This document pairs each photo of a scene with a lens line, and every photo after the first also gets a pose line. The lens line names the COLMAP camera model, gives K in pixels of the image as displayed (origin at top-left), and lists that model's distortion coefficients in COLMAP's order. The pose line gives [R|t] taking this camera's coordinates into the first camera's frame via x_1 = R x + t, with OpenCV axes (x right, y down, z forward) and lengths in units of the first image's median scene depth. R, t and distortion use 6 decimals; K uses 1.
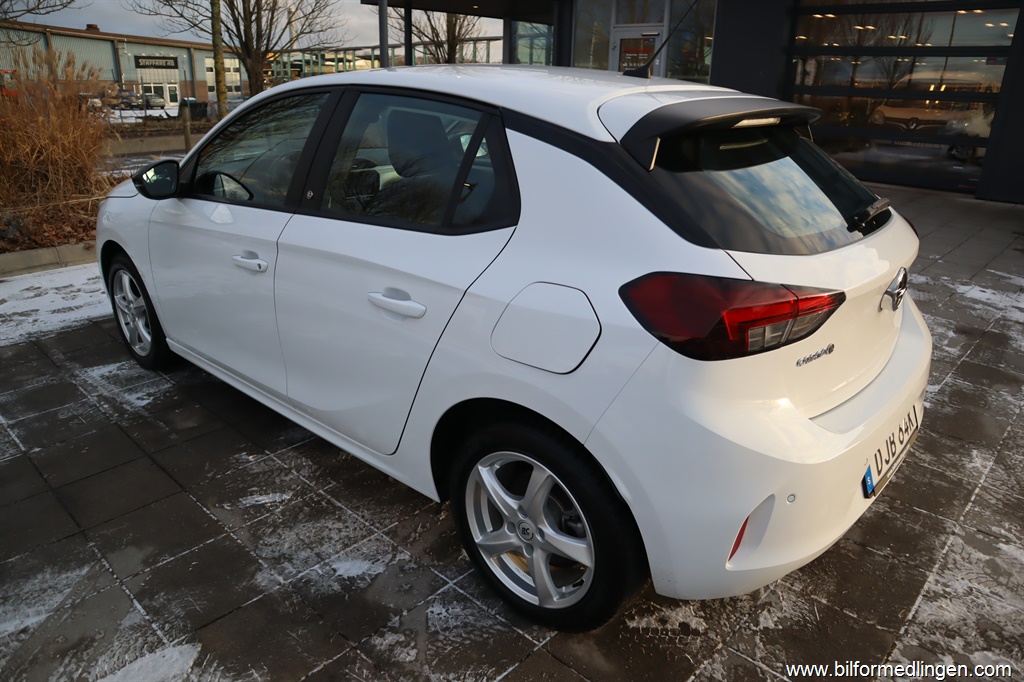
lens RADIAL K [[706.5, 0, 512.0], [0, 706.5, 341.0], [0, 0, 1]] dist [-0.119229, 0.072484]
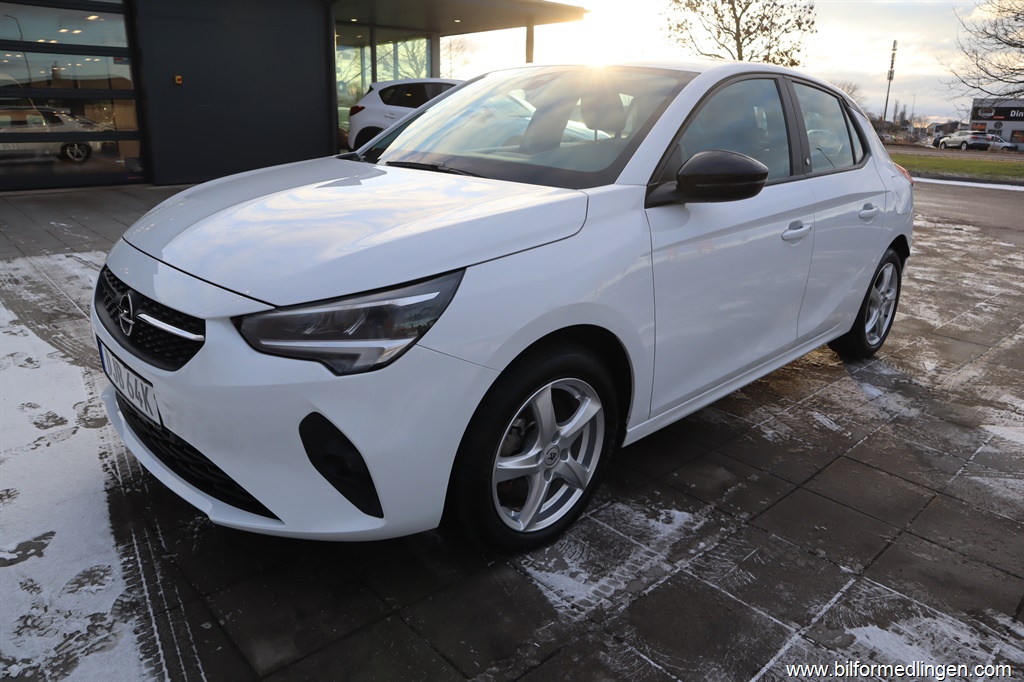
lens RADIAL K [[706.5, 0, 512.0], [0, 706.5, 341.0], [0, 0, 1]] dist [-0.119229, 0.072484]
pose [[0.076592, -0.326121, 0.942220, -1.310243], [0.325707, 0.901337, 0.285494, -0.364326], [-0.942363, 0.285021, 0.175255, 1.125795]]
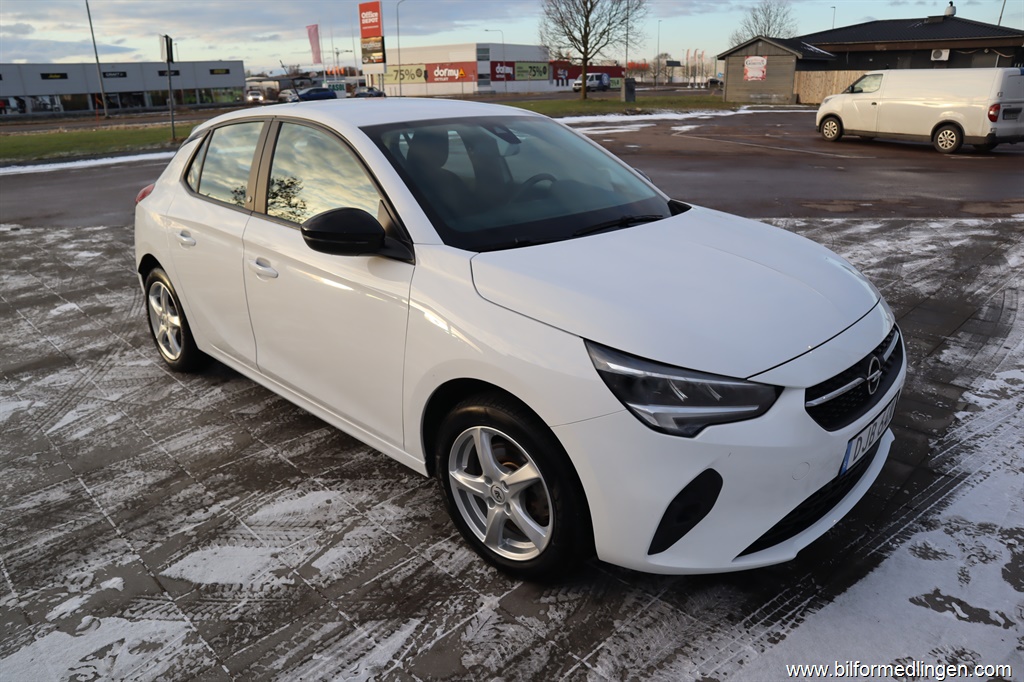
lens RADIAL K [[706.5, 0, 512.0], [0, 706.5, 341.0], [0, 0, 1]] dist [-0.119229, 0.072484]
pose [[-0.999564, -0.010678, 0.027523, -0.321545], [0.010055, 0.753415, 0.657468, -0.856035], [-0.027756, 0.657458, -0.752980, 2.148294]]
